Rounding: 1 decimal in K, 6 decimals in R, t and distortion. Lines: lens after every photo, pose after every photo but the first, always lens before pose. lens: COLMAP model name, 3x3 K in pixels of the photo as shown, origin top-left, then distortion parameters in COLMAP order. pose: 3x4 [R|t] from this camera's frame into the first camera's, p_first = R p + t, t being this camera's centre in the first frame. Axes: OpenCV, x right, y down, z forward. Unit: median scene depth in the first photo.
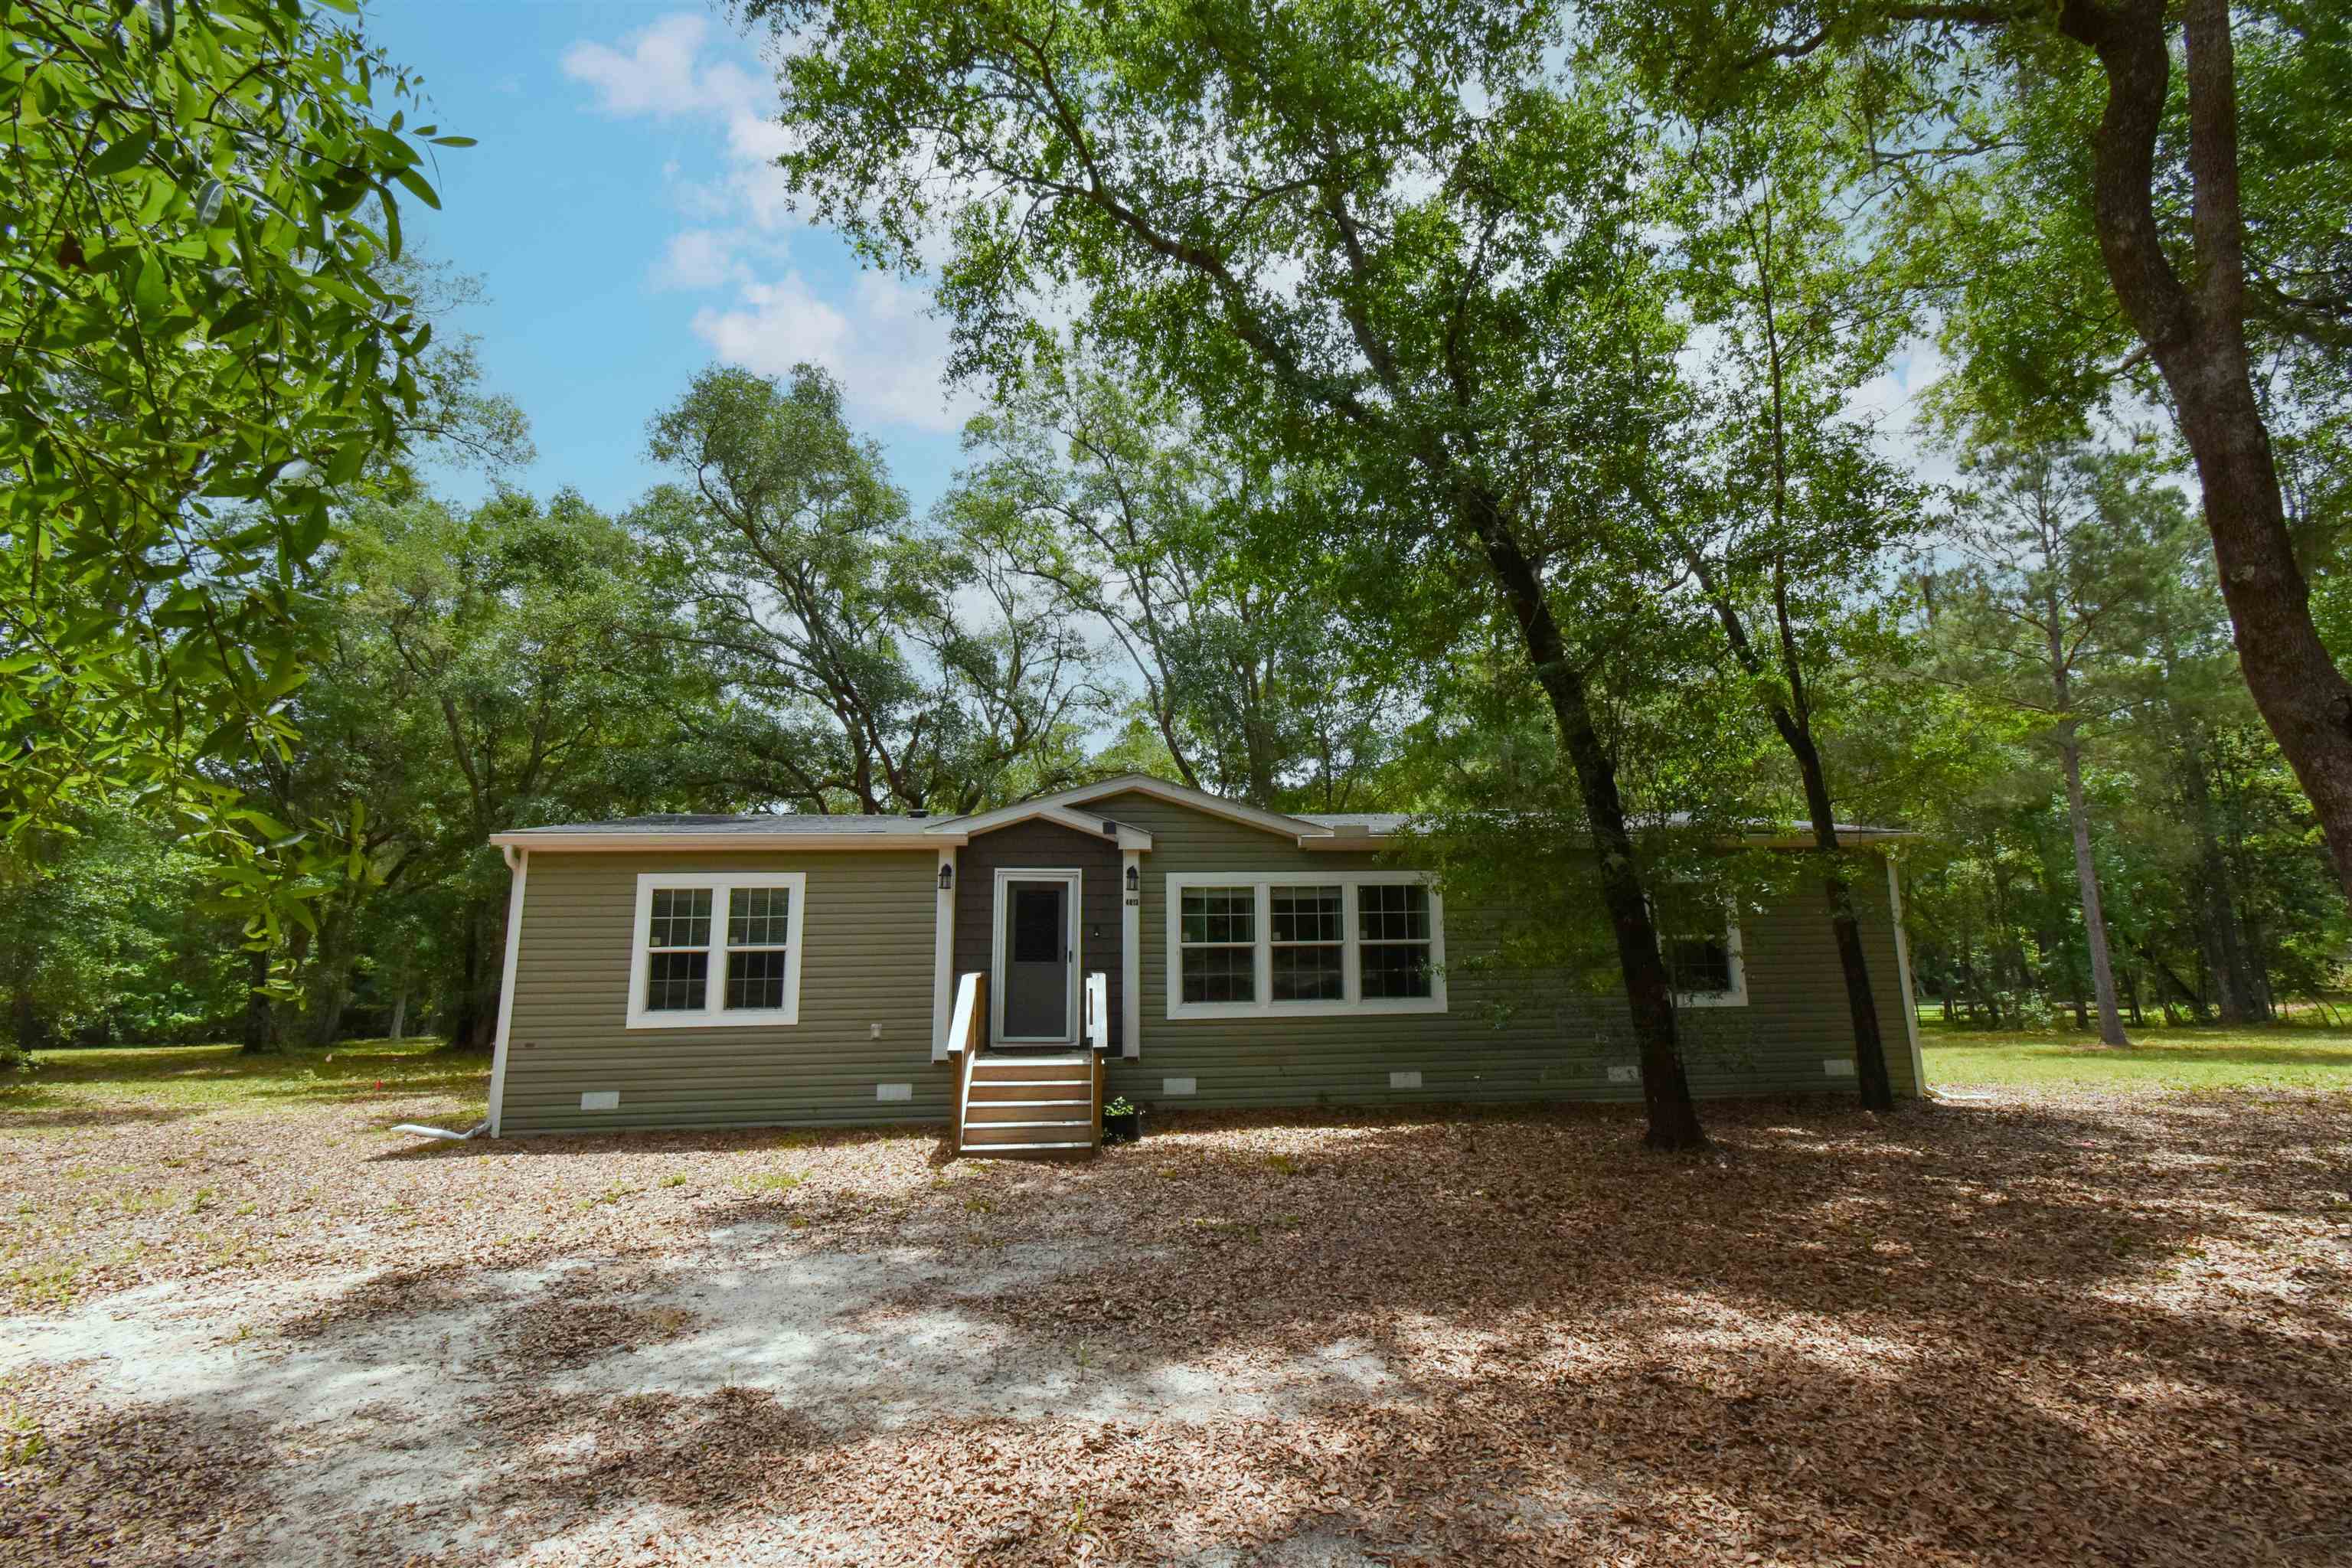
lens RADIAL K [[1024.6, 0, 1181.0], [0, 1024.6, 782.5], [0, 0, 1]] dist [-0.002043, -0.000273]
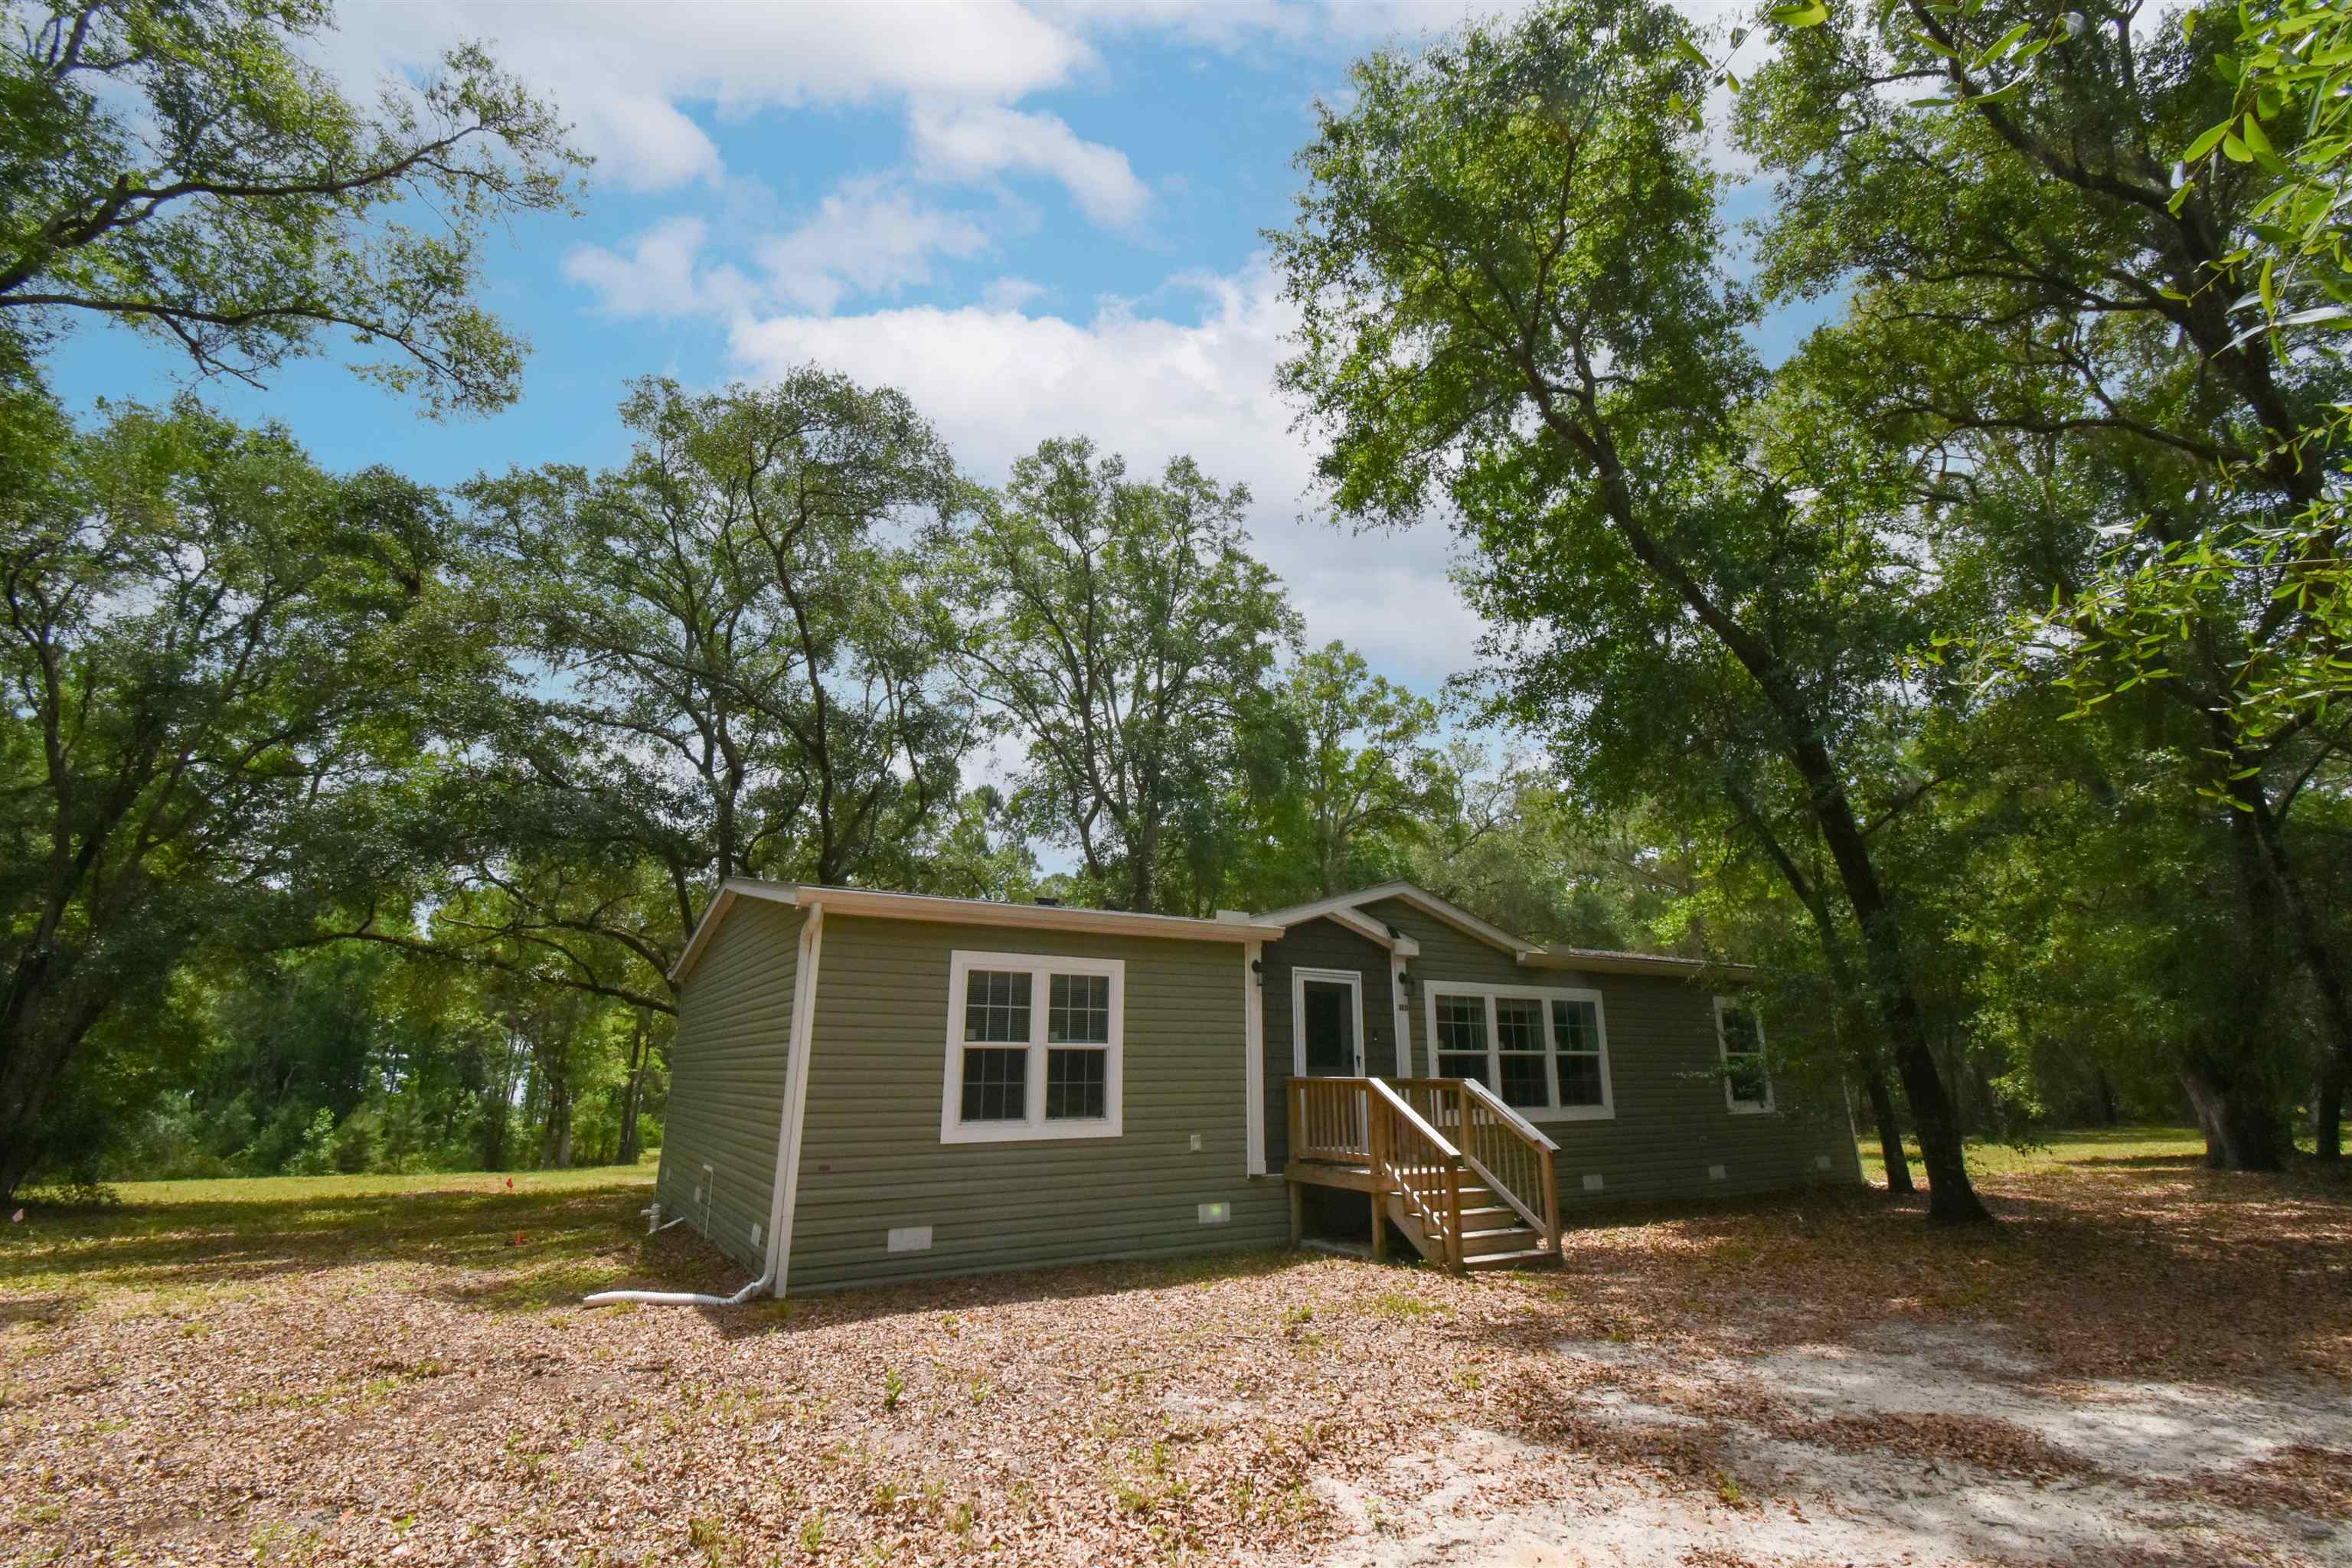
lens RADIAL K [[1024.6, 0, 1182.0], [0, 1024.6, 779.2], [0, 0, 1]] dist [-0.002043, -0.000273]
pose [[0.900462, 0.130338, 0.414945, -0.721421], [-0.082027, 0.987813, -0.132276, 0.046811], [-0.427129, 0.085073, 0.900180, 0.165032]]
